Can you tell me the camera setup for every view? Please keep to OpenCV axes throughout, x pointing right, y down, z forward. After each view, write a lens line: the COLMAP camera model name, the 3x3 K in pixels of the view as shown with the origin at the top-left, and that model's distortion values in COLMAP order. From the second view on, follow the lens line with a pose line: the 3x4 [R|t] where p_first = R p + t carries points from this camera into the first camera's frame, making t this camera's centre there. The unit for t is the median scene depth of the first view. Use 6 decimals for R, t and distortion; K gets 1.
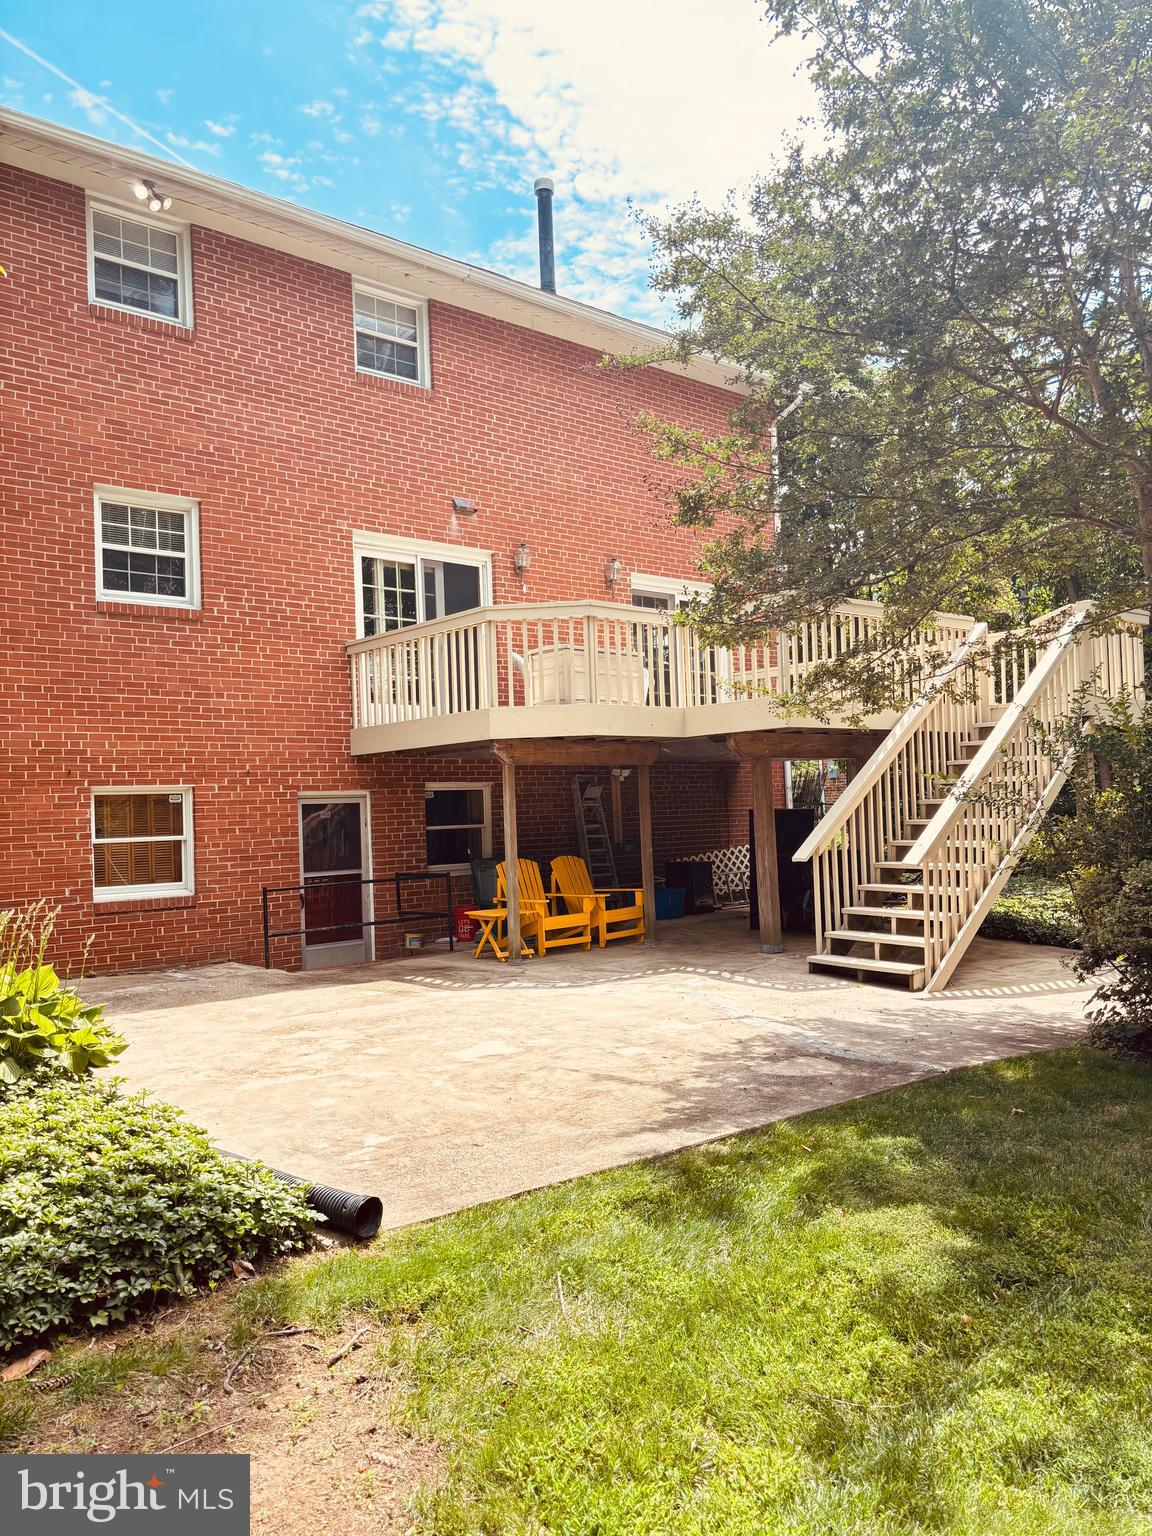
lens RADIAL K [[1165.1, 0, 581.1], [0, 1165.1, 774.5], [0, 0, 1]] dist [0.050164, -0.045733]
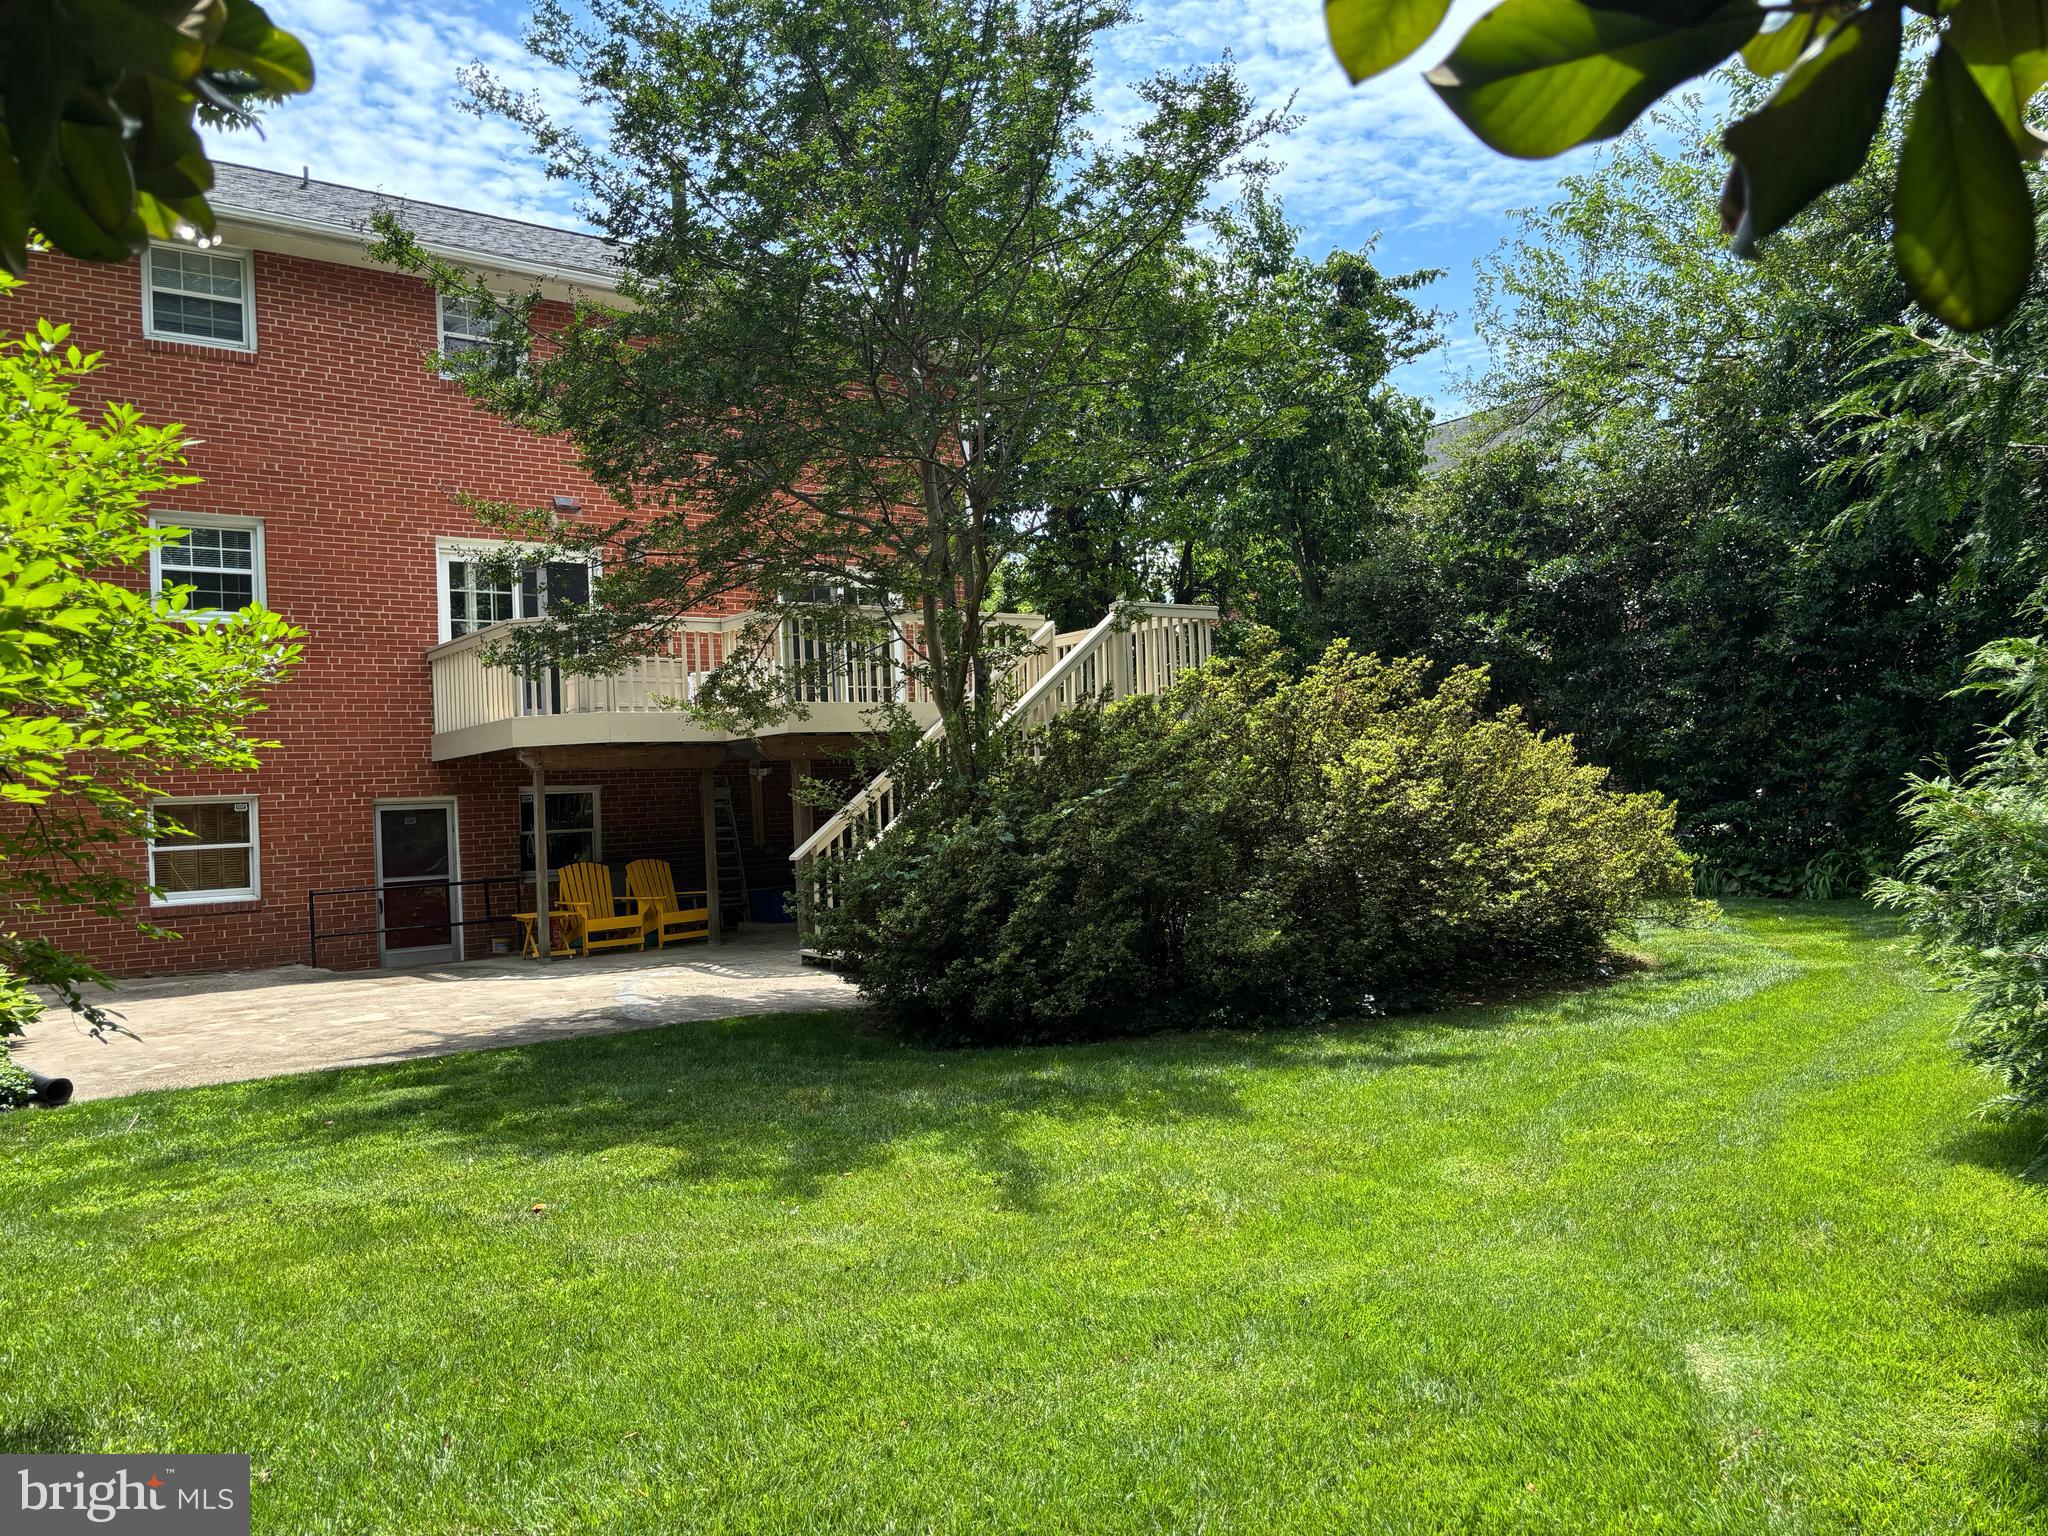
lens RADIAL K [[1553.5, 0, 1024.0], [0, 1553.5, 770.2], [0, 0, 1]] dist [0.050164, -0.045733]
pose [[0.998363, -0.012400, -0.055837, 0.714489], [0.013036, 0.999854, 0.011046, -0.031584], [0.055692, -0.011756, 0.998379, -0.589168]]
